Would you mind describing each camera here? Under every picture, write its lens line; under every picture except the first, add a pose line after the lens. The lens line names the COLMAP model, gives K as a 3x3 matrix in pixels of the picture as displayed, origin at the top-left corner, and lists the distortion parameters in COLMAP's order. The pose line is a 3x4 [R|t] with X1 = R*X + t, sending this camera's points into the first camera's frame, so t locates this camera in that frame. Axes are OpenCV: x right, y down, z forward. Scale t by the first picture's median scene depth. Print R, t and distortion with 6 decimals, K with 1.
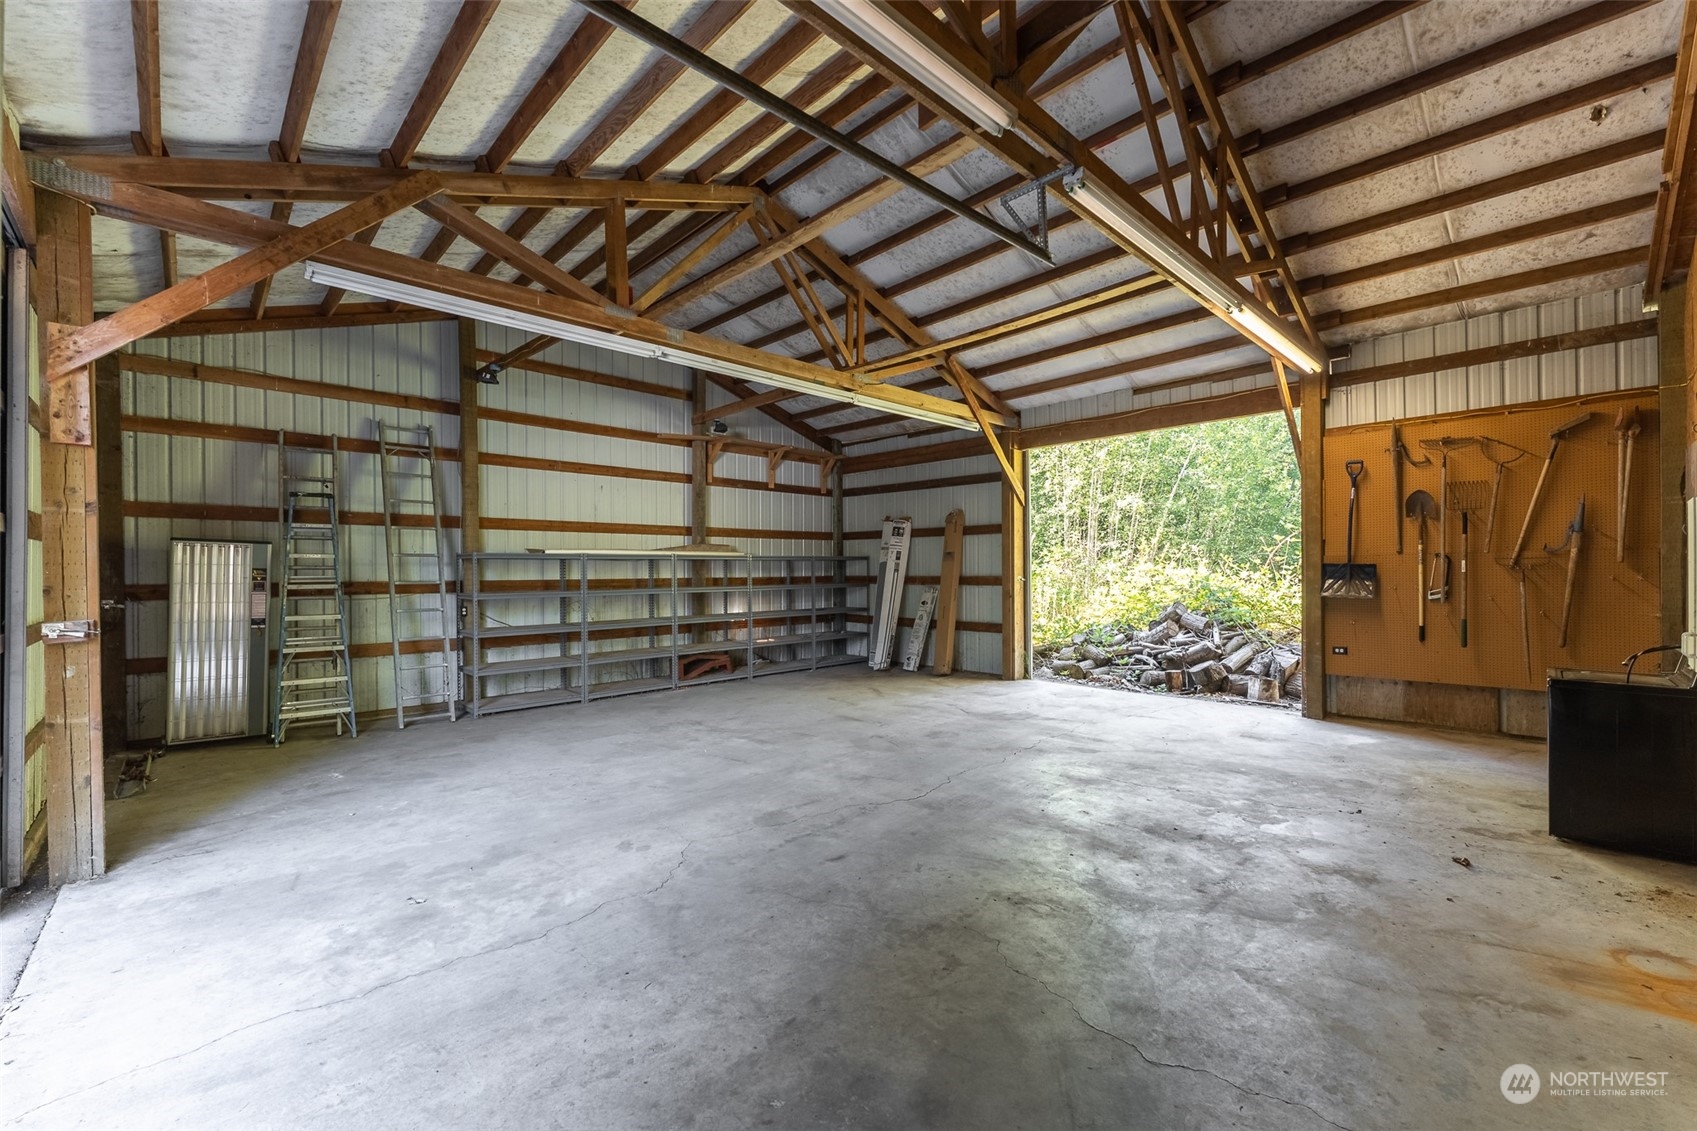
lens RADIAL K [[695.0, 0, 847.3], [0, 695.0, 575.9], [0, 0, 1]] dist [0.001231, 0.000489]
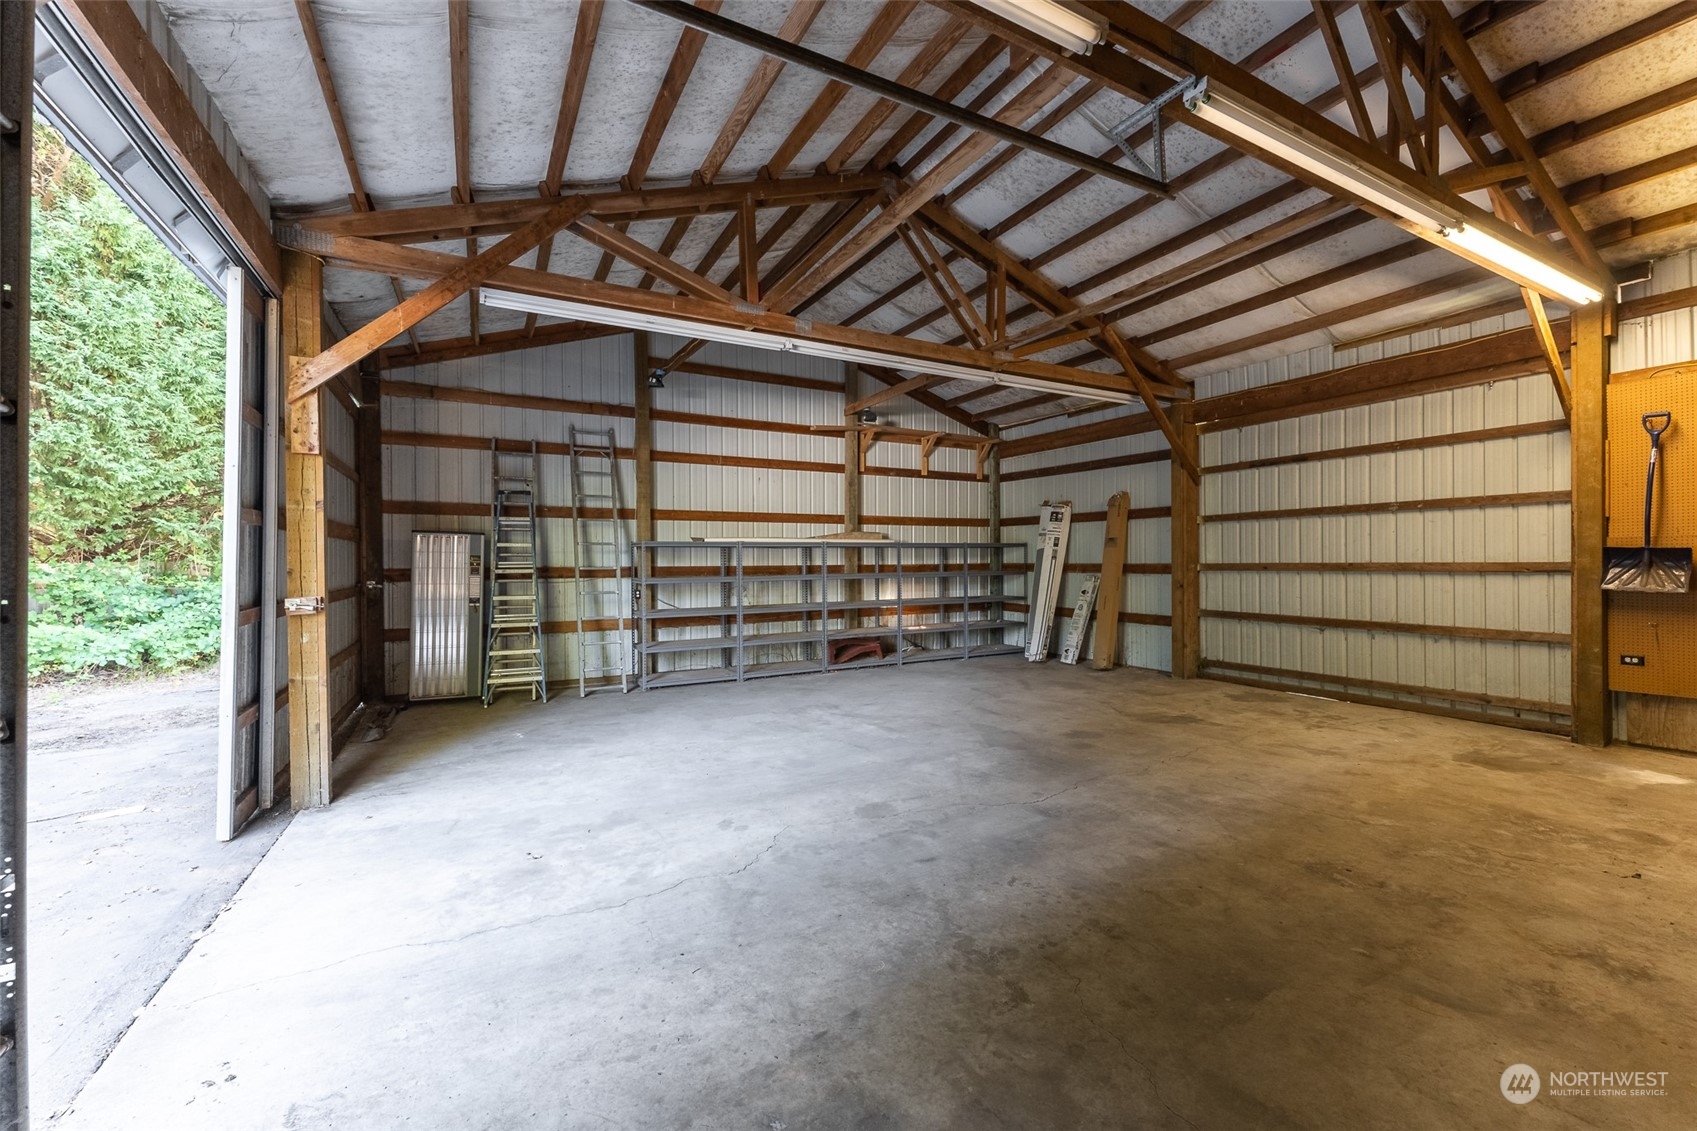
lens RADIAL K [[681.3, 0, 848.5], [0, 681.3, 565.5], [0, 0, 1]] dist [0.002264, 0.000100]
pose [[0.965716, 0.002417, -0.259590, 0.066833], [-0.001880, 0.999996, 0.002318, 0.002109], [0.259594, -0.001750, 0.965716, 0.042827]]
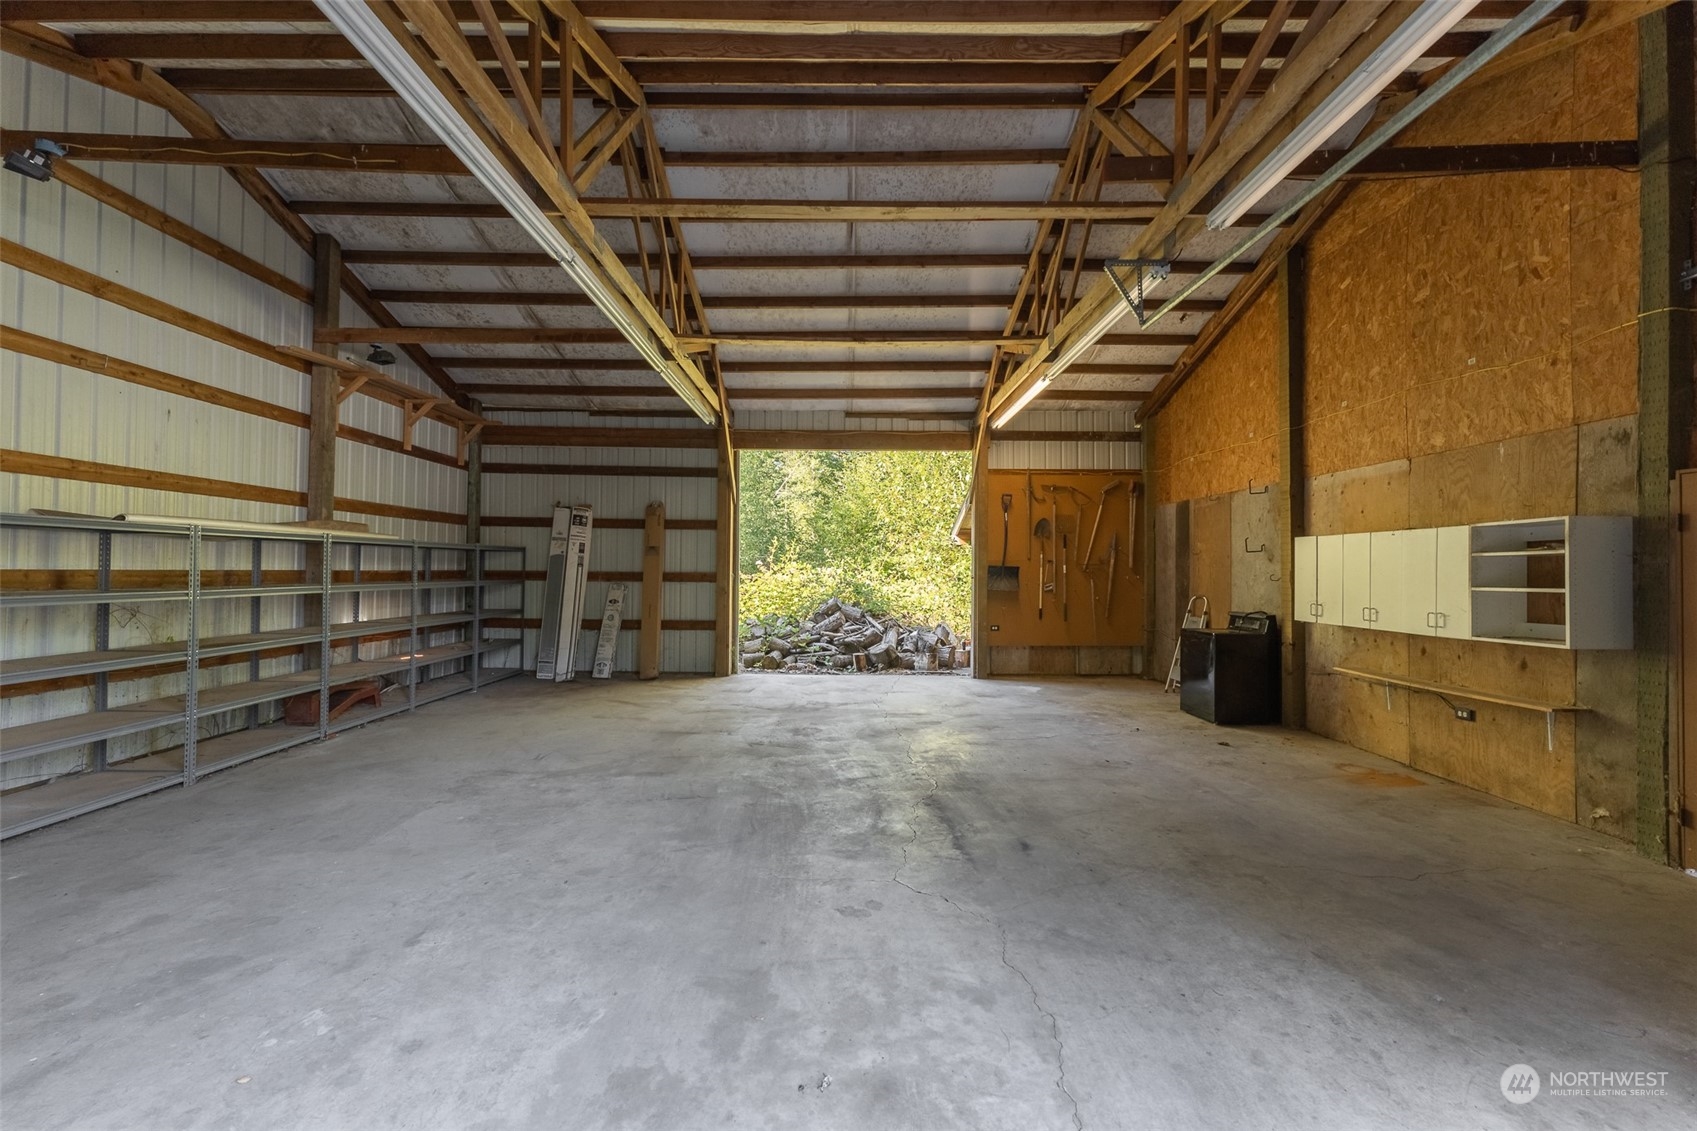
lens RADIAL K [[681.3, 0, 848.5], [0, 681.3, 565.5], [0, 0, 1]] dist [0.002264, 0.000100]
pose [[0.695646, 0.018593, 0.718144, -0.503523], [-0.008617, 0.999809, -0.017538, 0.008043], [-0.718333, 0.006012, 0.695674, 0.267799]]
